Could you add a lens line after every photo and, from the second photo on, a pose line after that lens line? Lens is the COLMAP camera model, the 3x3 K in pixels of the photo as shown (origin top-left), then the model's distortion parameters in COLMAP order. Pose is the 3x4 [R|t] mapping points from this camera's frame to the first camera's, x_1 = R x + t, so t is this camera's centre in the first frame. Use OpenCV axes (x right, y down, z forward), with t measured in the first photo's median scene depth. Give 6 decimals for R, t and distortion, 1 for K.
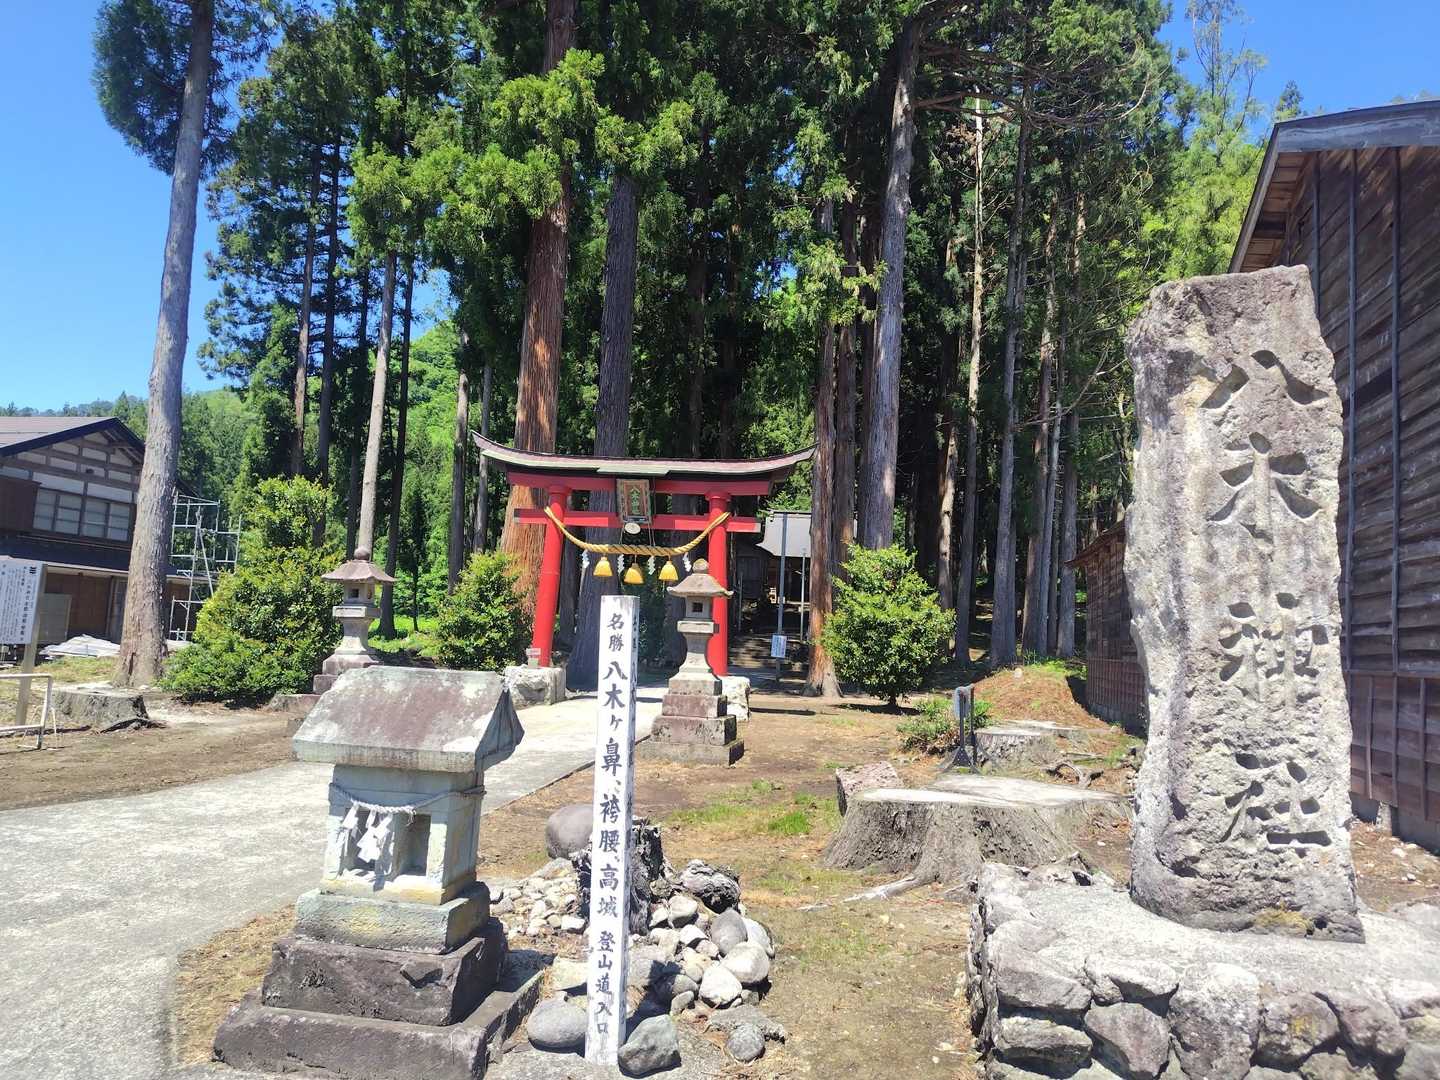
lens RADIAL K [[987.2, 0, 720.0], [0, 987.2, 540.0], [0, 0, 1]] dist [0.053917, -0.102150]
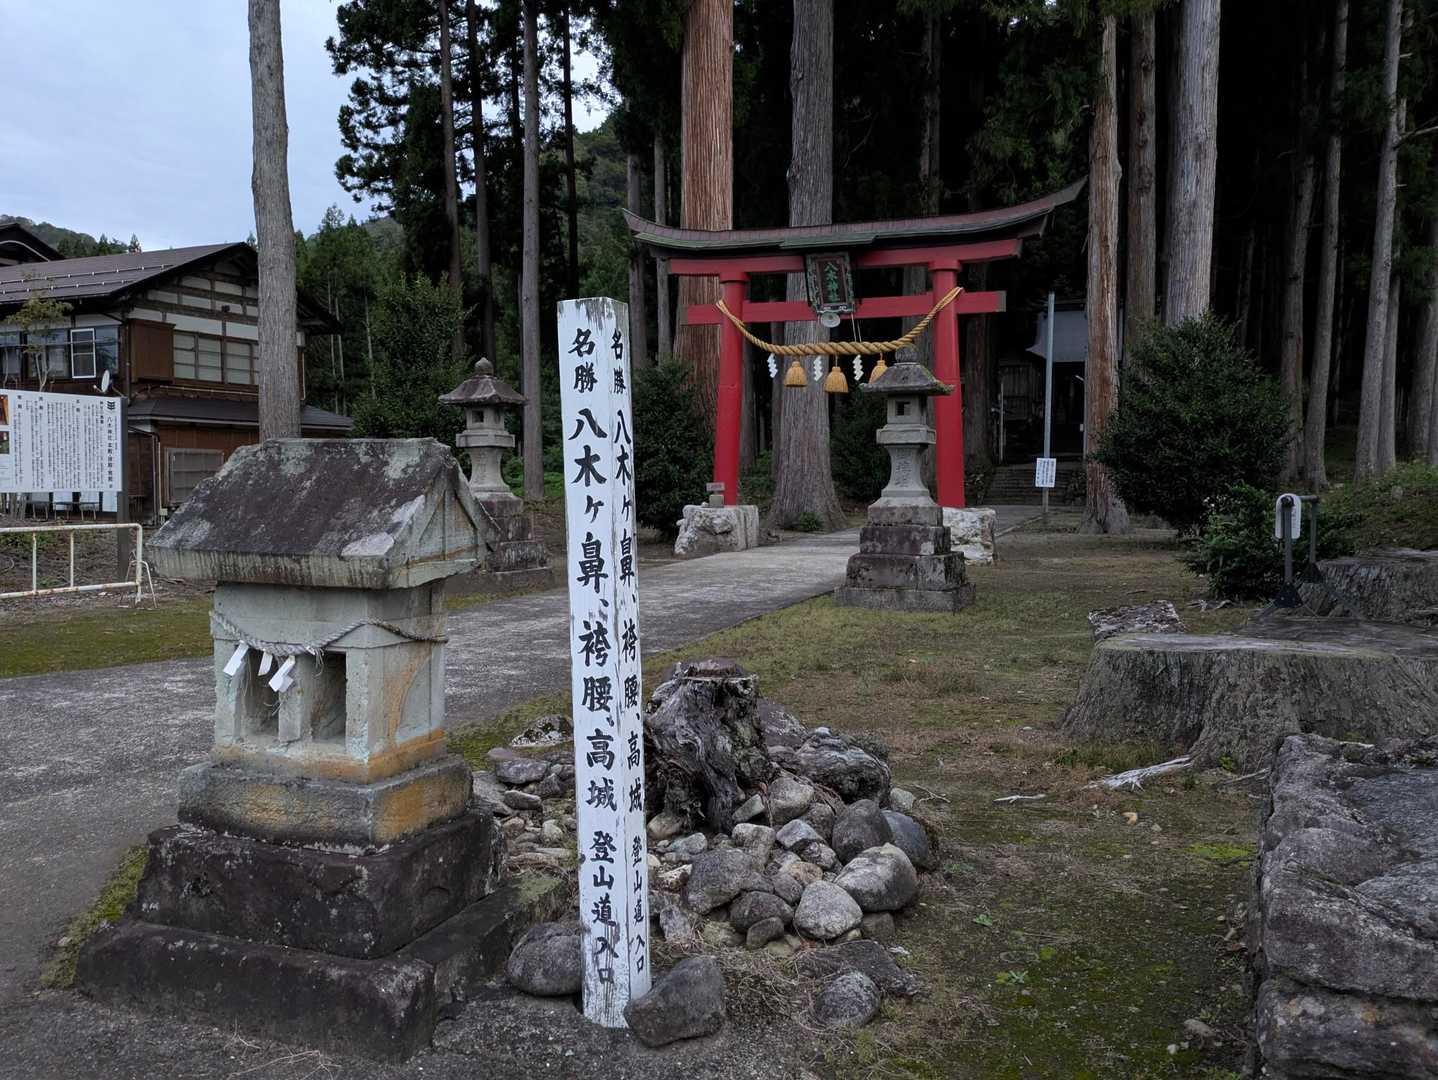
lens RADIAL K [[1139.7, 0, 719.0], [0, 1139.7, 540.0], [0, 0, 1]] dist [0.105486, -0.244395]
pose [[0.966299, -0.034242, -0.255134, 0.068878], [0.068663, 0.989490, 0.127256, 0.054595], [0.248095, -0.140485, 0.958495, 0.153689]]
